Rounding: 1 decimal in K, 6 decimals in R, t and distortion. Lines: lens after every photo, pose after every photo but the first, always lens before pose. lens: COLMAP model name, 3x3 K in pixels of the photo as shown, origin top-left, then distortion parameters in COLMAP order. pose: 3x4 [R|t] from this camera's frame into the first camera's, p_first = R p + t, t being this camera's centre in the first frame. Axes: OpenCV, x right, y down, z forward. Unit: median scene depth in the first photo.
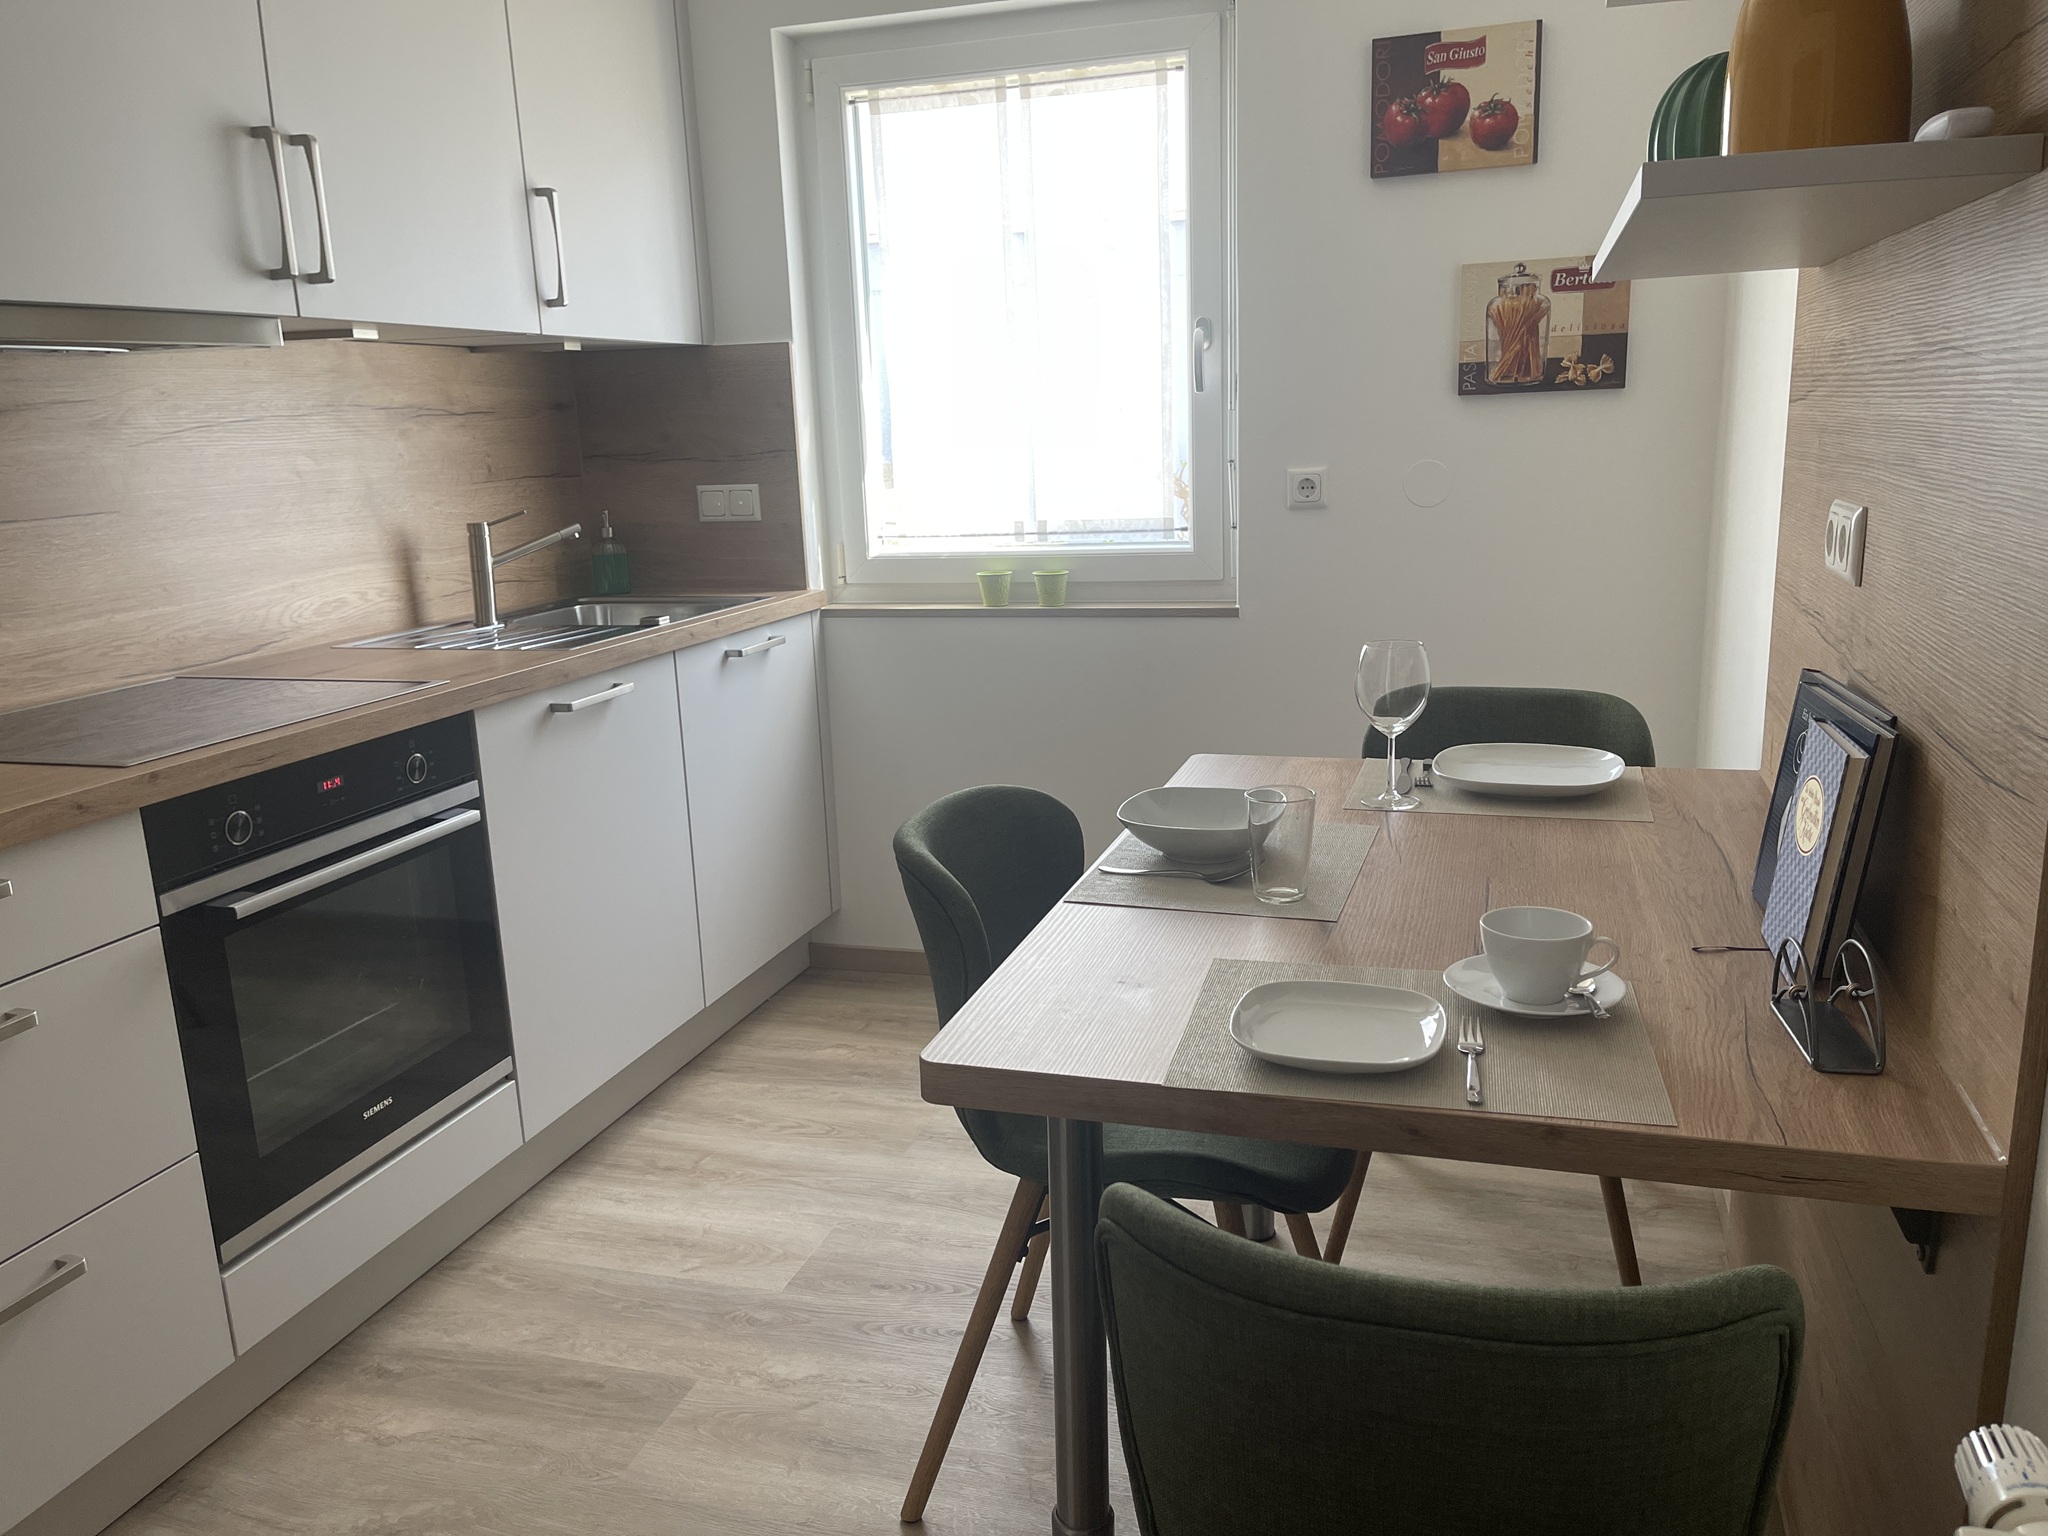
lens RADIAL K [[1544.3, 0, 1030.7], [0, 1544.3, 778.5], [0, 0, 1]] dist [0.070156, -0.084933]
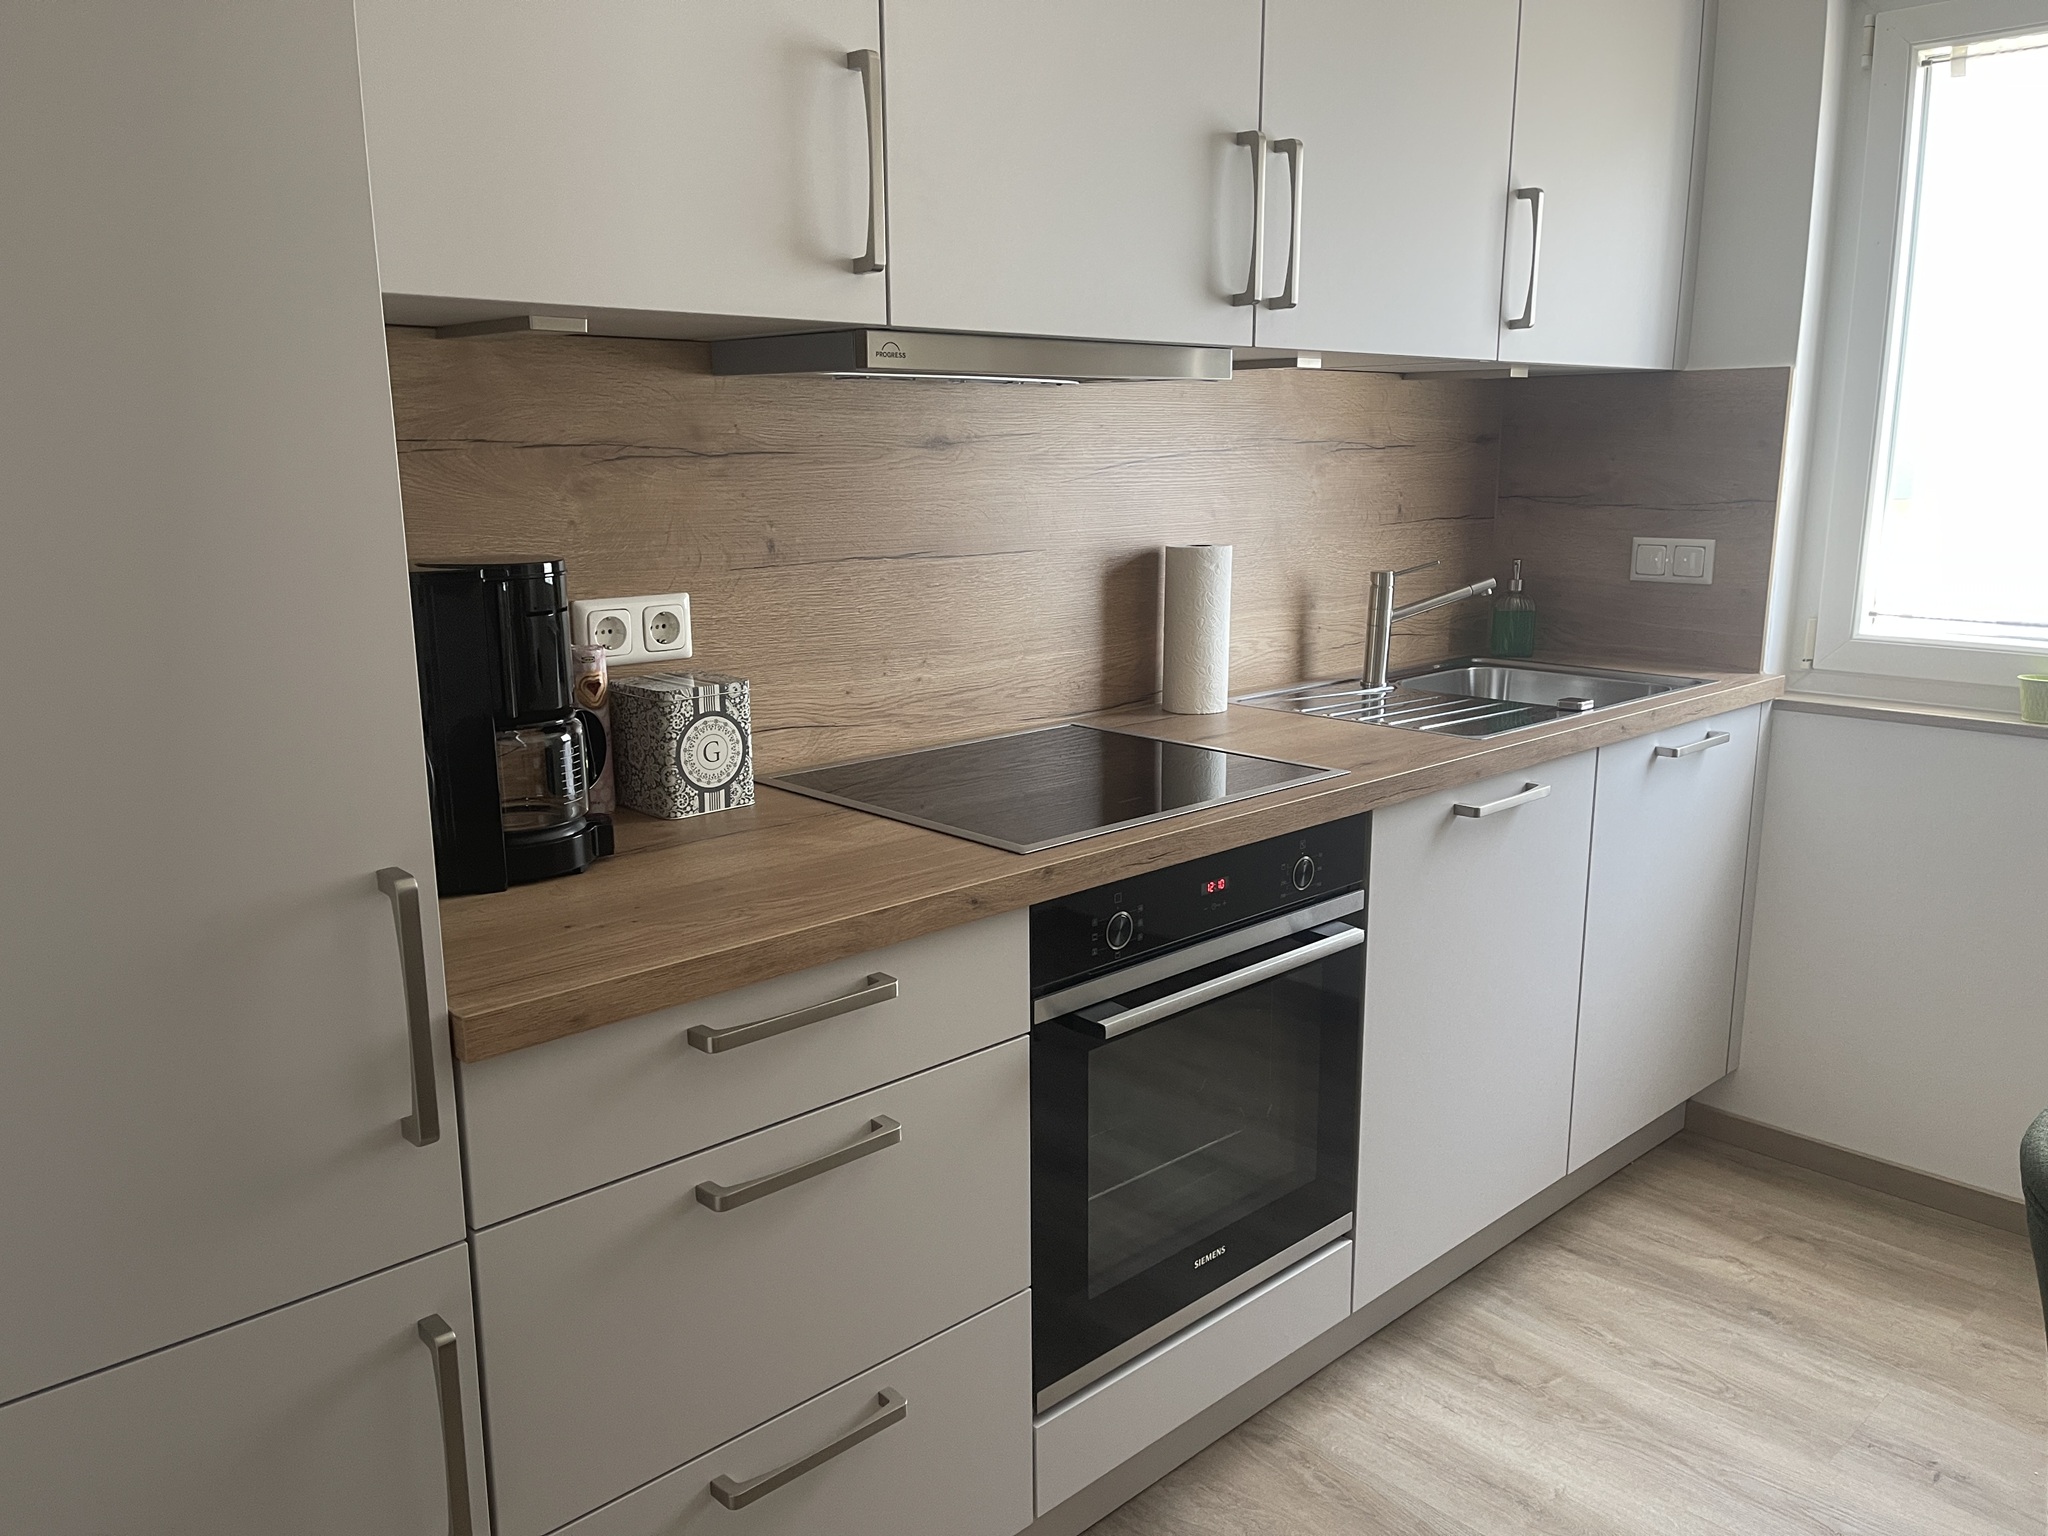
lens RADIAL K [[1544.3, 0, 1030.7], [0, 1544.3, 778.5], [0, 0, 1]] dist [0.070156, -0.084933]
pose [[0.869347, 0.136726, -0.474913, -0.104270], [-0.139290, 0.989798, 0.029984, -0.051277], [0.474168, 0.040084, 0.879522, 0.145181]]
